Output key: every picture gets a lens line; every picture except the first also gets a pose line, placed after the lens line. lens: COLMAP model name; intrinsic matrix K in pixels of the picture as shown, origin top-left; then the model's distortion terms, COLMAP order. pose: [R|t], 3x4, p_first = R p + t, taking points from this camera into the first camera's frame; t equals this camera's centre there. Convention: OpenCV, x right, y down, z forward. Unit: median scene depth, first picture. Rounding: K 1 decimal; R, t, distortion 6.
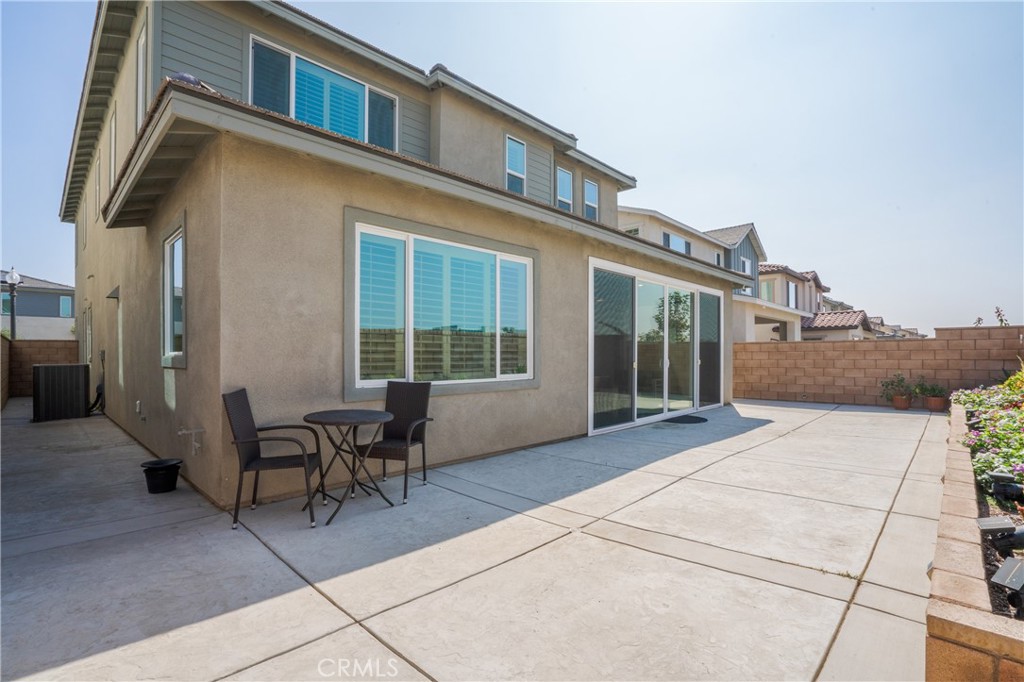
lens RADIAL K [[479.8, 0, 511.7], [0, 479.8, 355.1], [0, 0, 1]] dist [-0.045771, 0.000590]
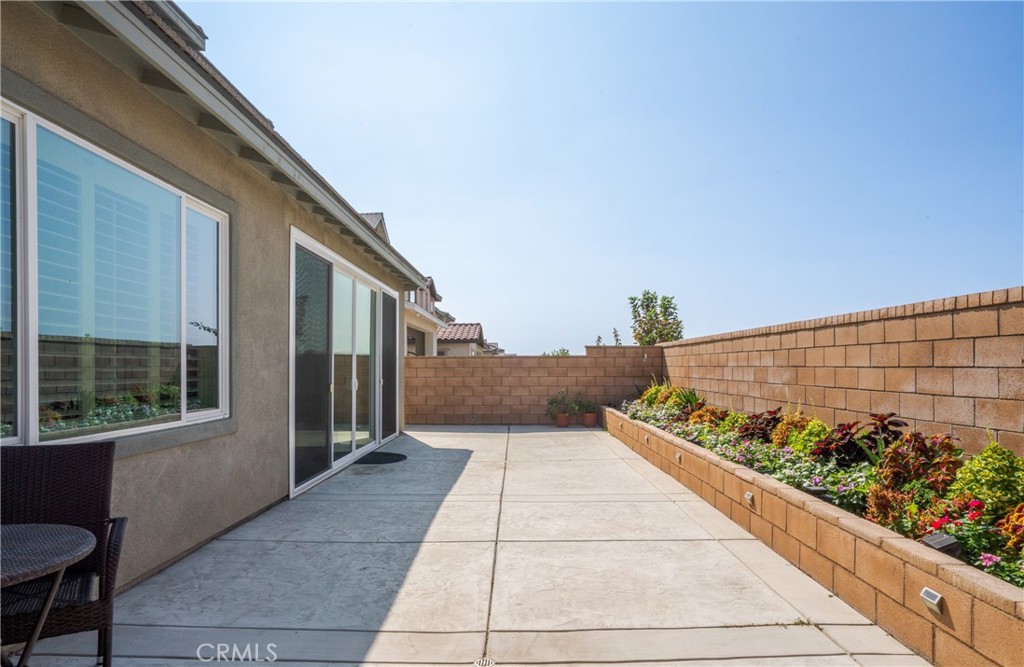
lens RADIAL K [[604.3, 0, 509.2], [0, 604.3, 371.7], [0, 0, 1]] dist [-0.028789, 0.001639]
pose [[0.729617, -0.001507, 0.683854, -0.181381], [-0.001972, 0.999989, 0.004309, -0.009381], [-0.683853, -0.004492, 0.729606, 0.191248]]
